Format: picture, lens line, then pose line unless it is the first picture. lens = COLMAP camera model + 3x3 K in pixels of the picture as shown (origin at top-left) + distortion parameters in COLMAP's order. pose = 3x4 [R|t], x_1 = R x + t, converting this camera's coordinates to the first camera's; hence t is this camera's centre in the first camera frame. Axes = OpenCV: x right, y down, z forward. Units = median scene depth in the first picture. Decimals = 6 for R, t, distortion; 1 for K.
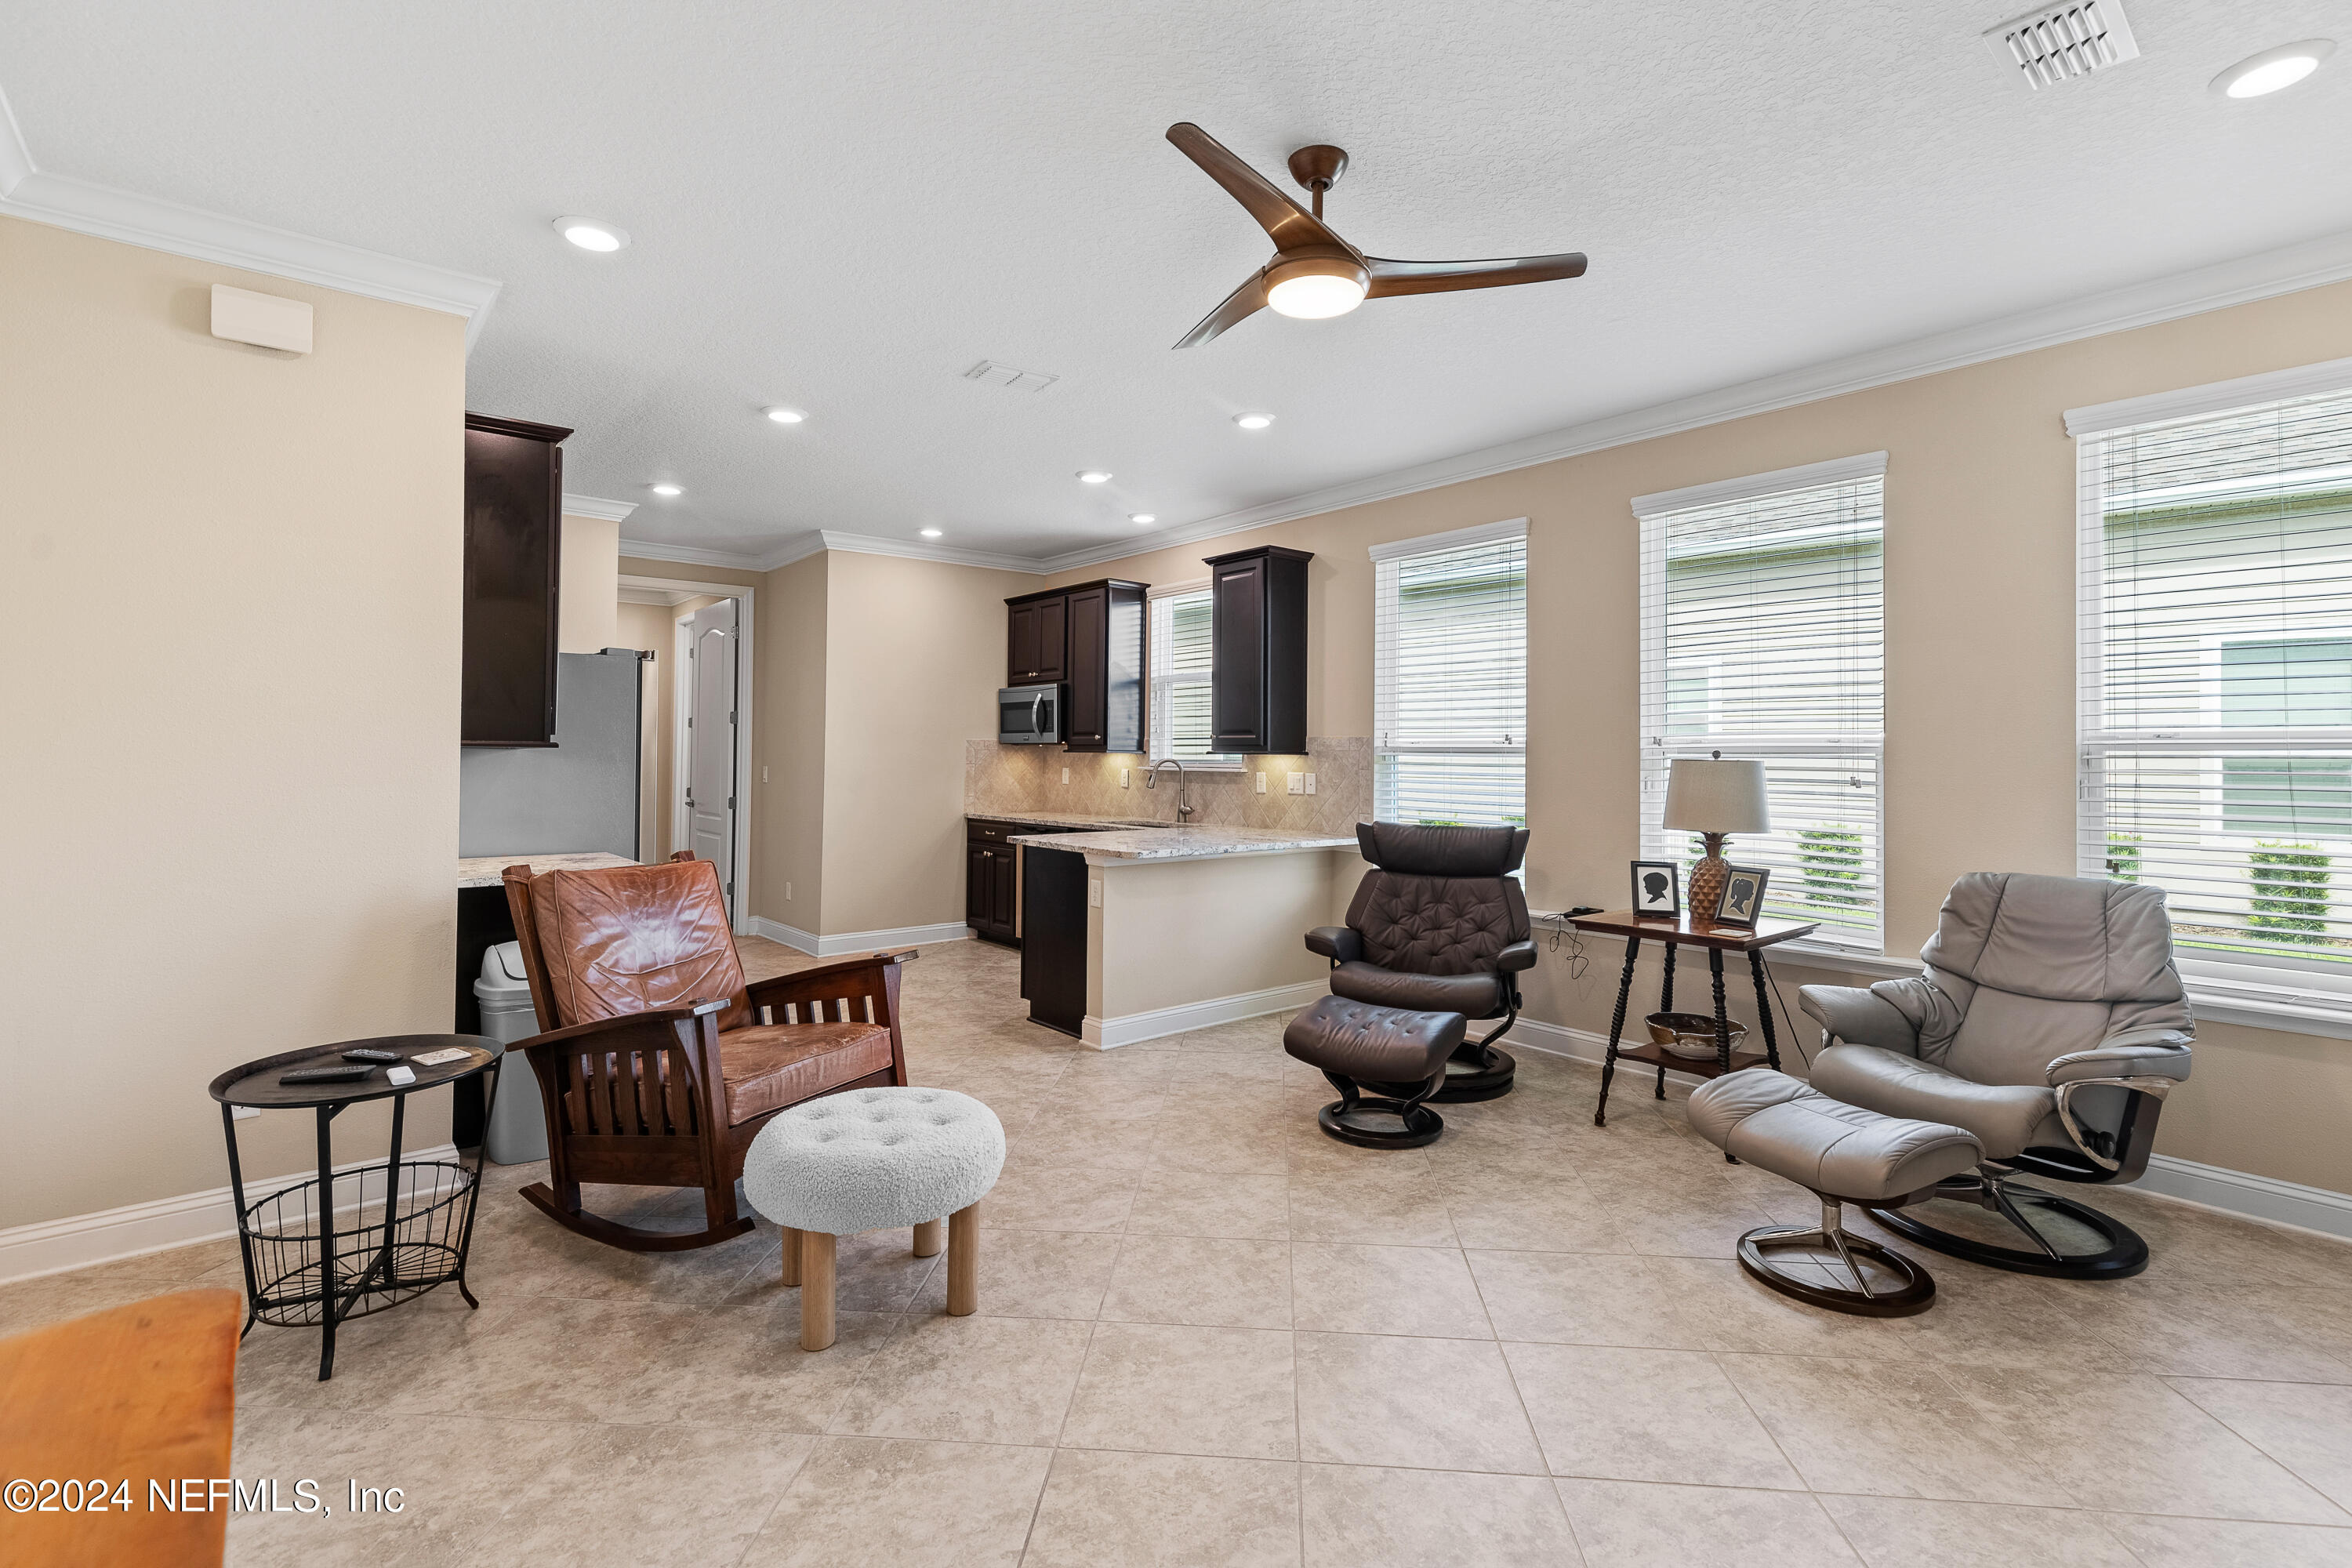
lens RADIAL K [[1063.8, 0, 1183.6], [0, 1063.8, 779.1], [0, 0, 1]] dist [0.004744, -0.000431]
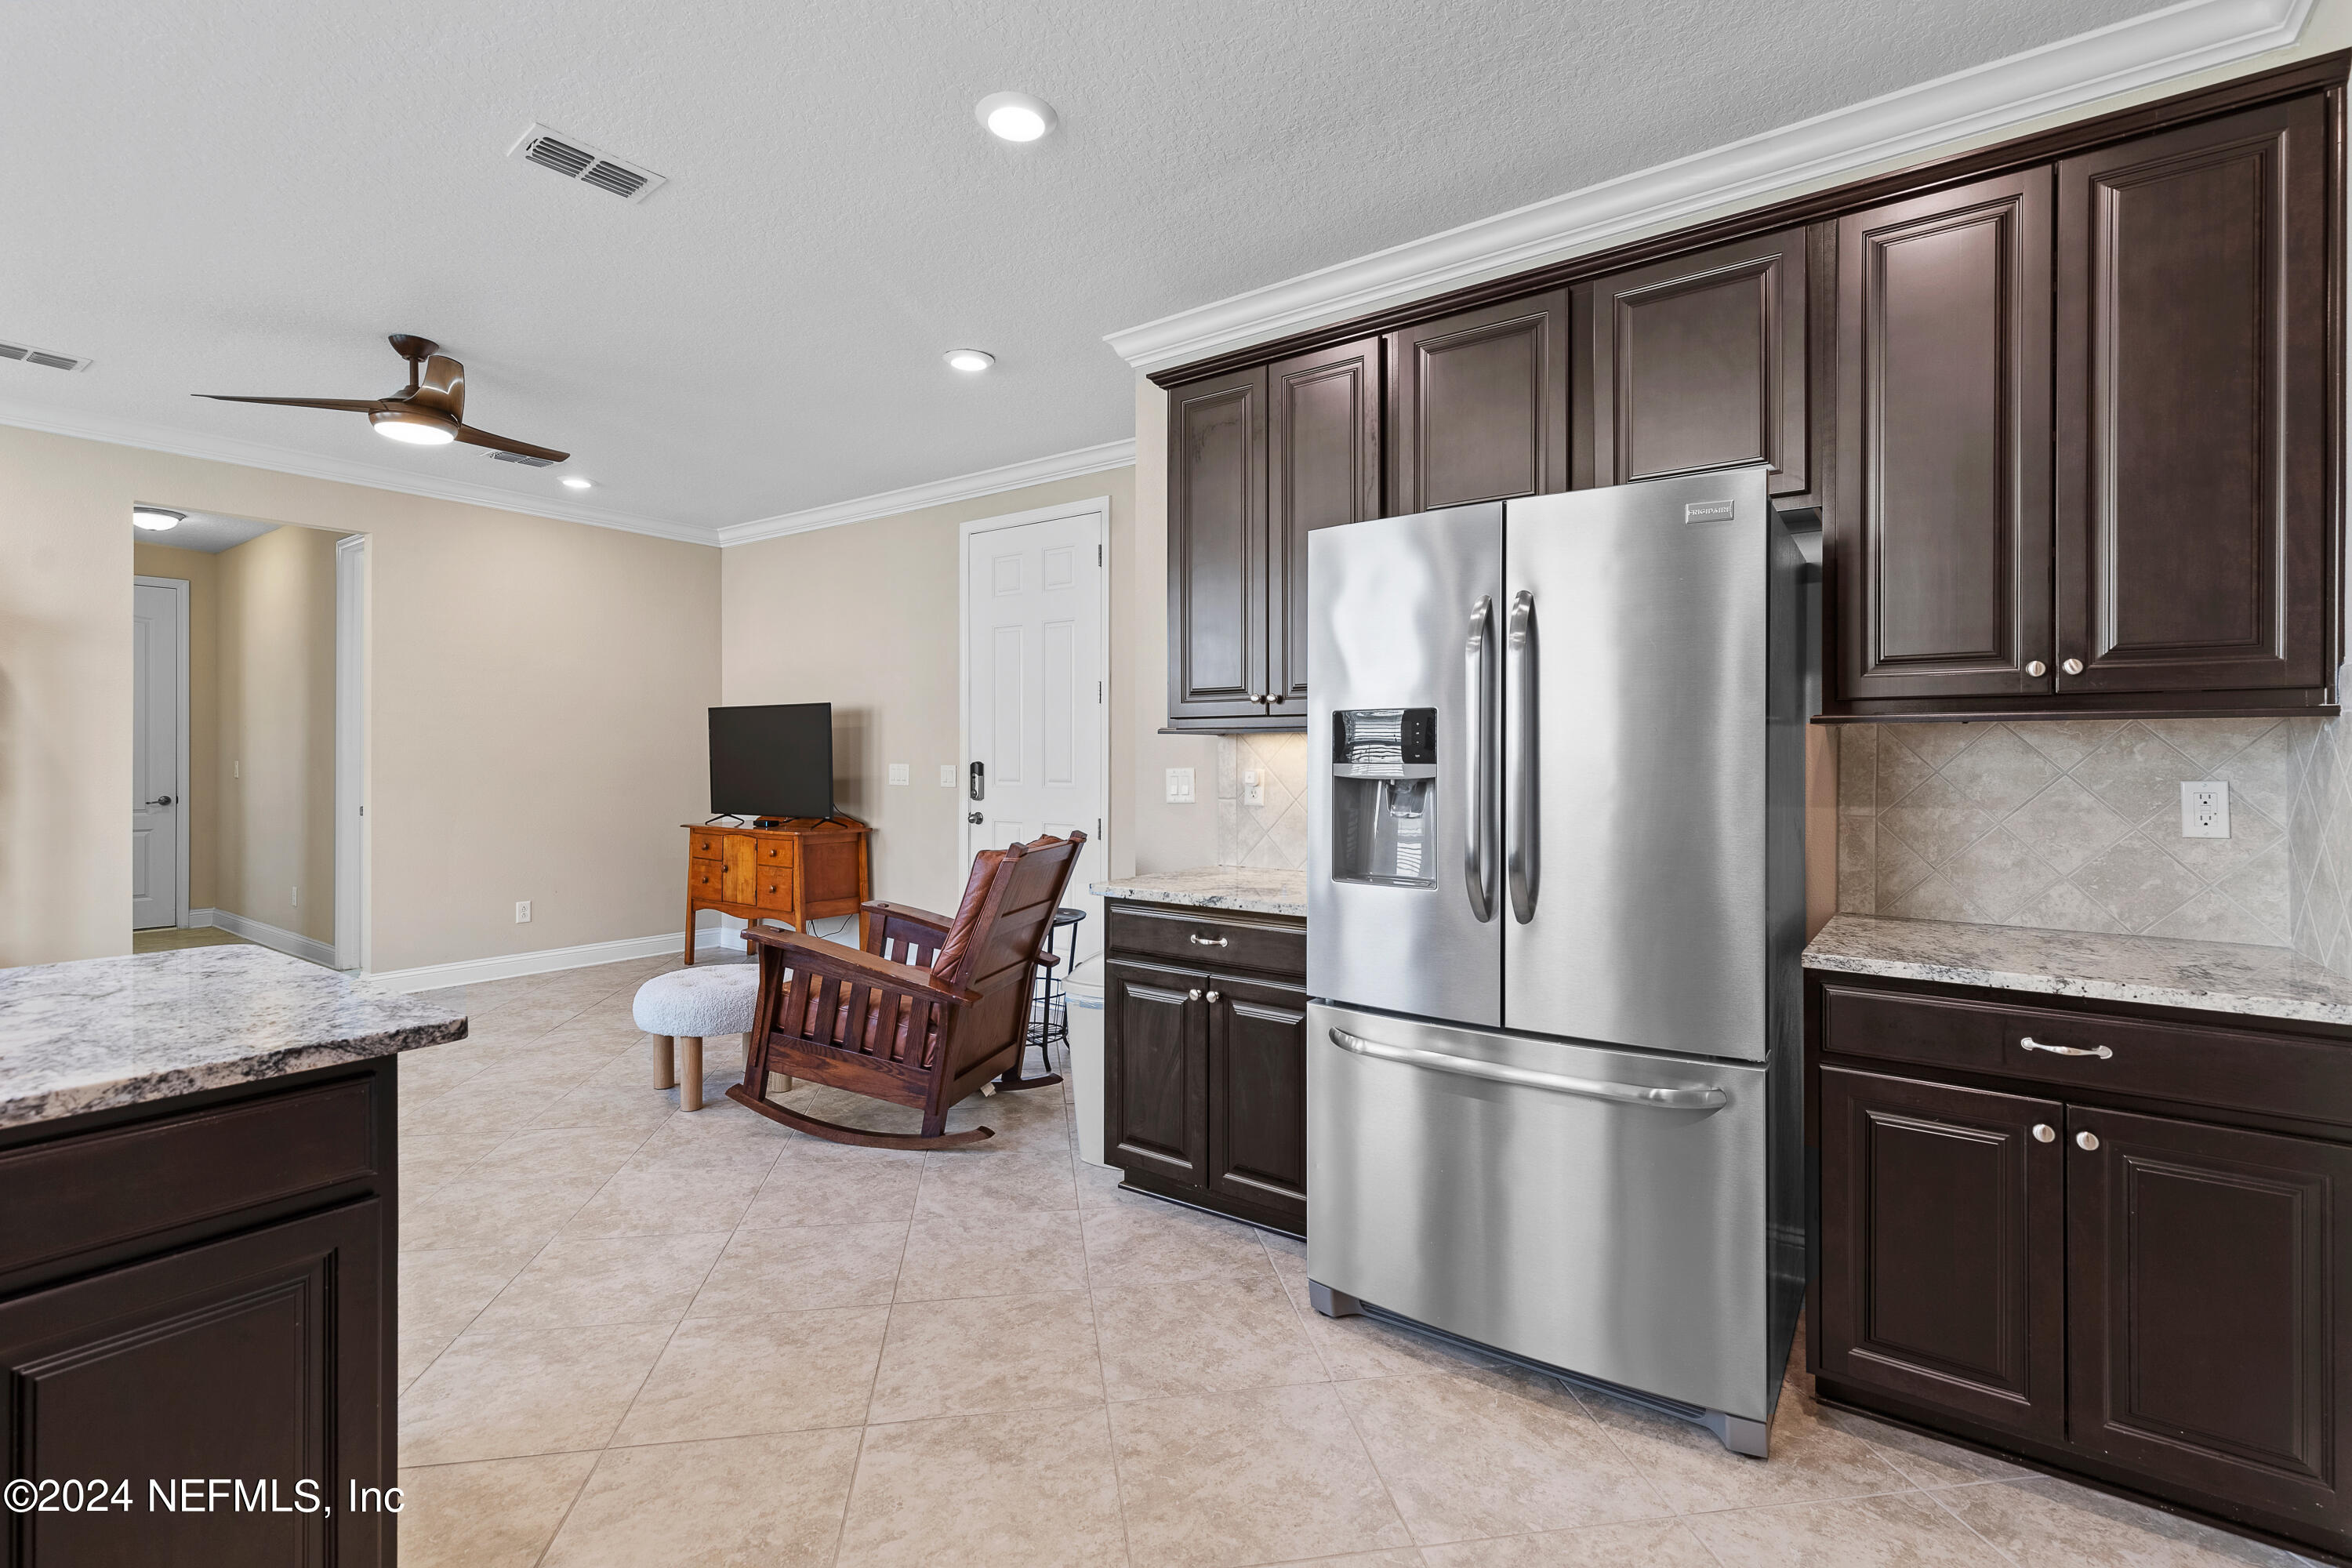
lens RADIAL K [[1063.8, 0, 1184.8], [0, 1063.8, 772.6], [0, 0, 1]] dist [0.004744, -0.000431]
pose [[-0.971394, -0.000472, -0.237475, -0.394847], [-0.009402, 0.999290, 0.036472, -0.024458], [0.237289, 0.037661, -0.970709, 1.833525]]
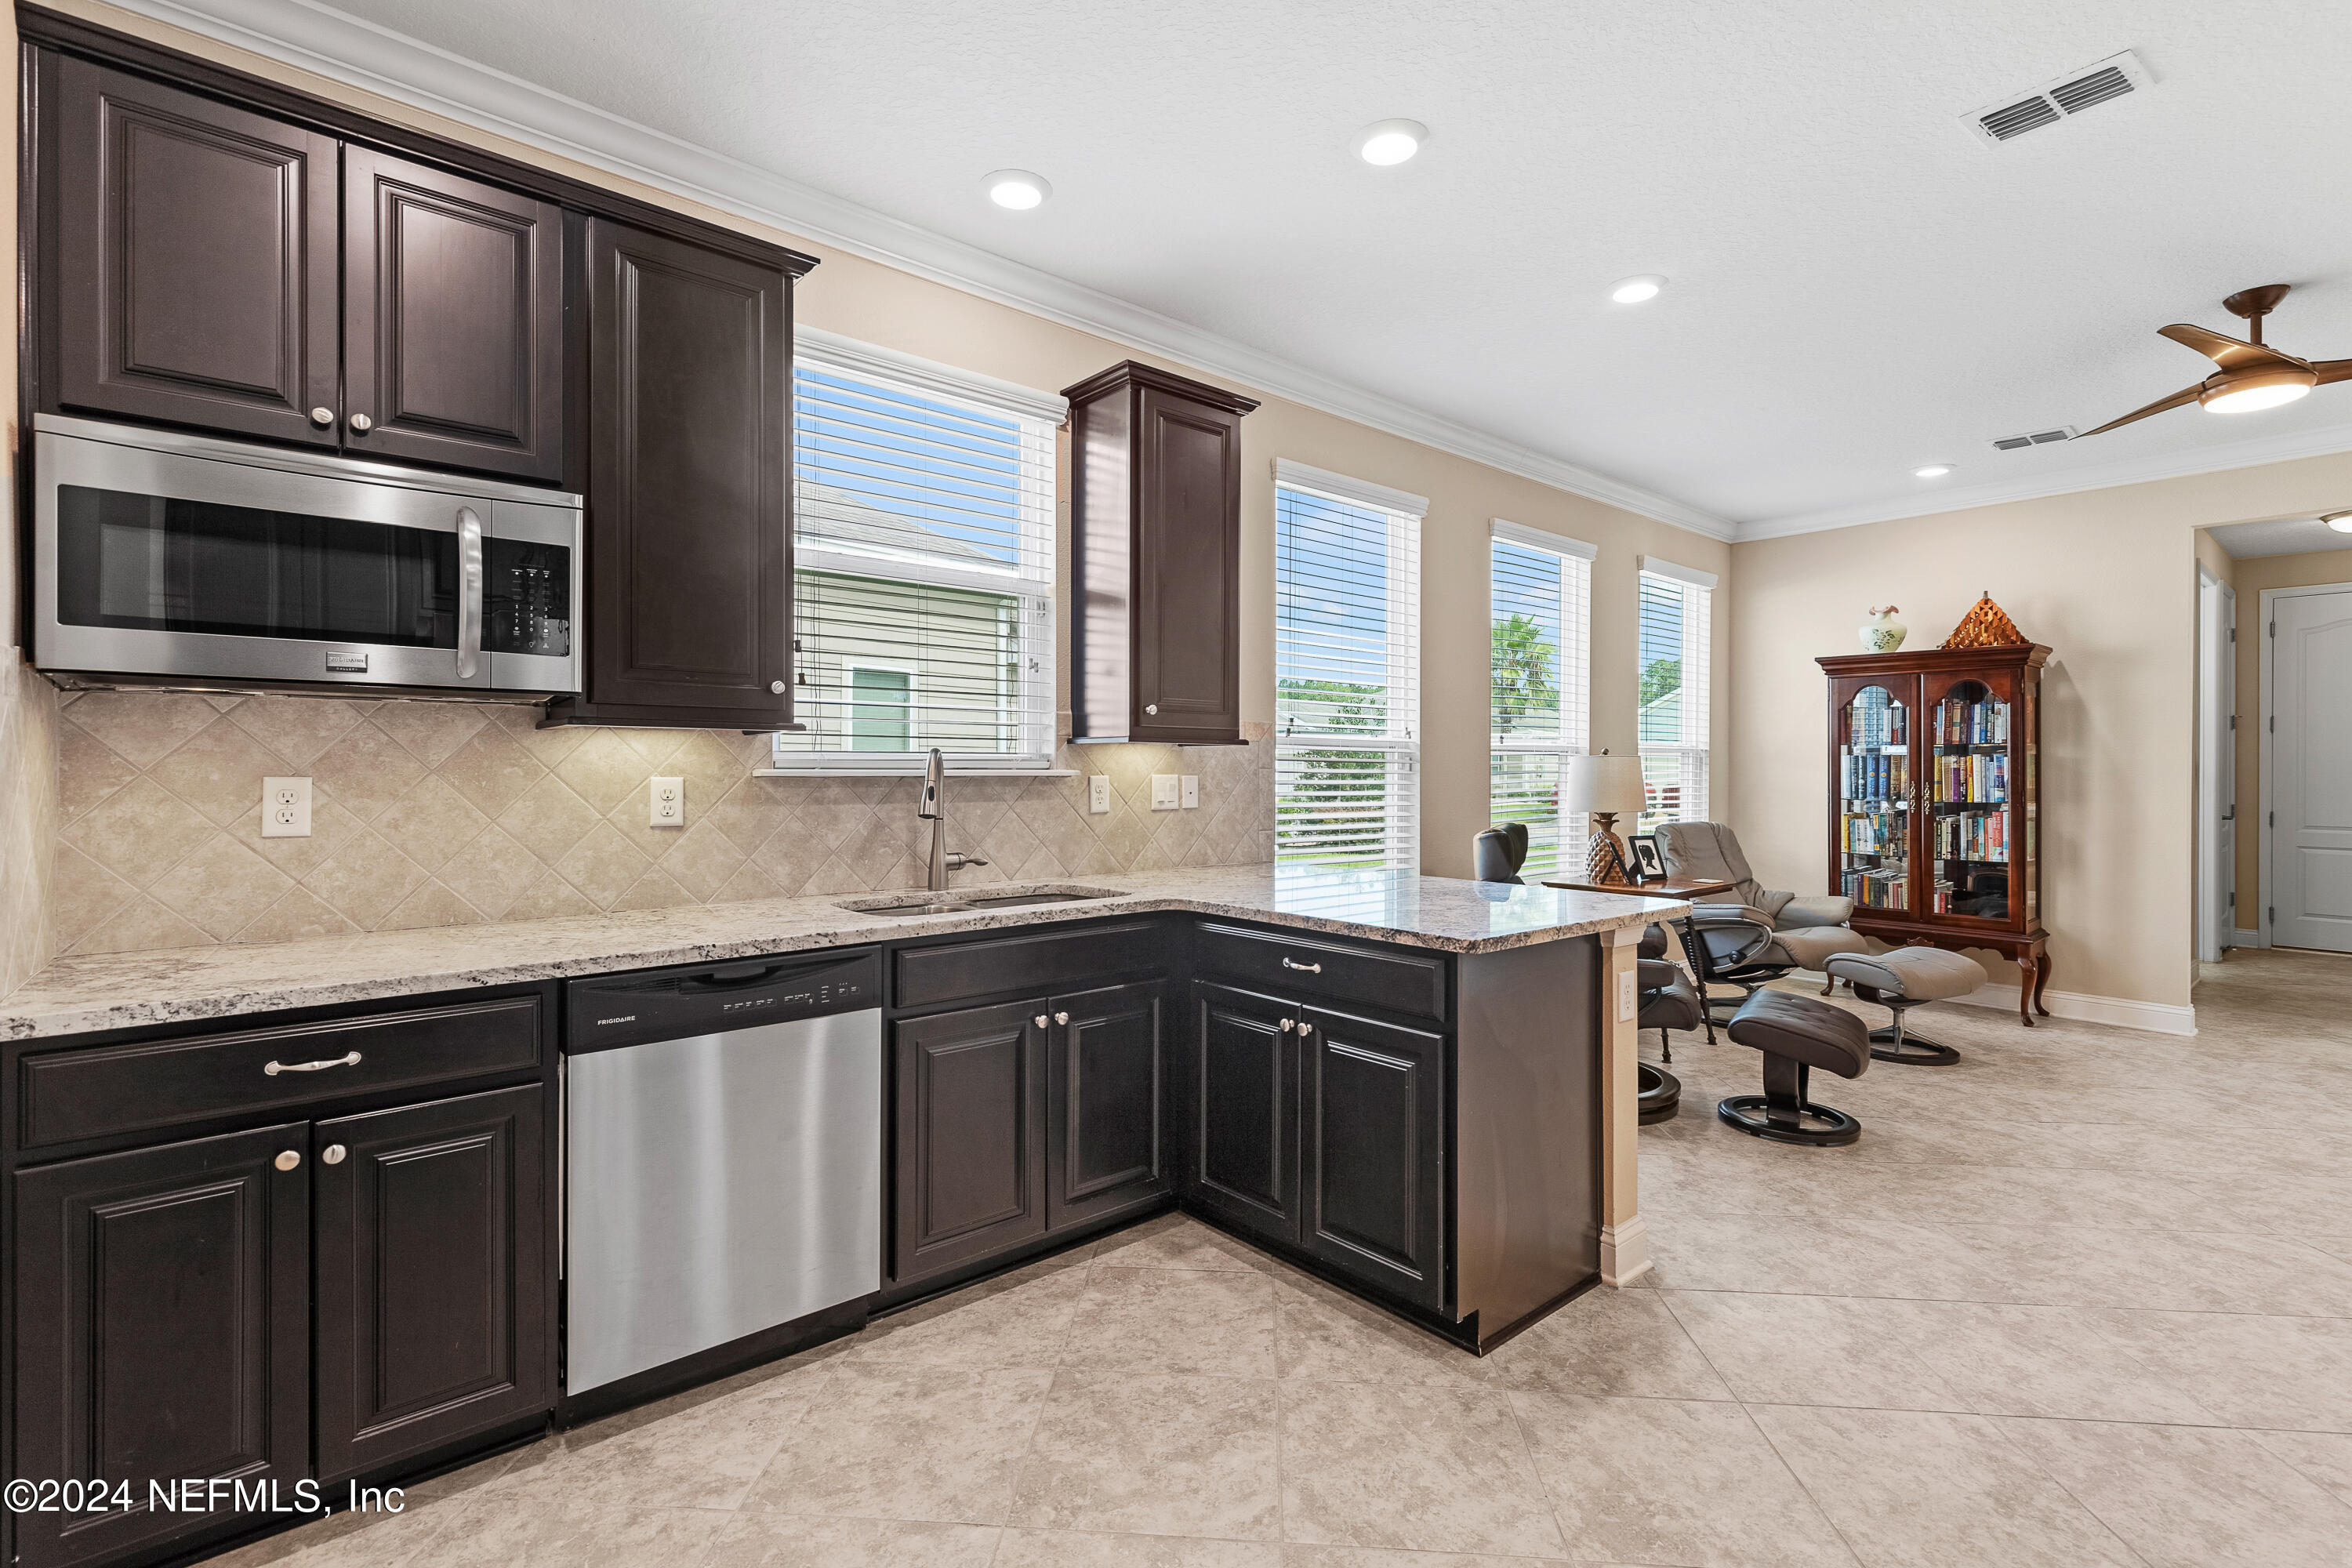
lens RADIAL K [[1063.8, 0, 1181.9], [0, 1063.8, 782.9], [0, 0, 1]] dist [0.004744, -0.000431]
pose [[-0.007412, -0.017030, 0.999828, -0.797983], [0.020660, 0.999639, 0.017180, -0.018482], [-0.999759, 0.020784, -0.007057, 1.571274]]
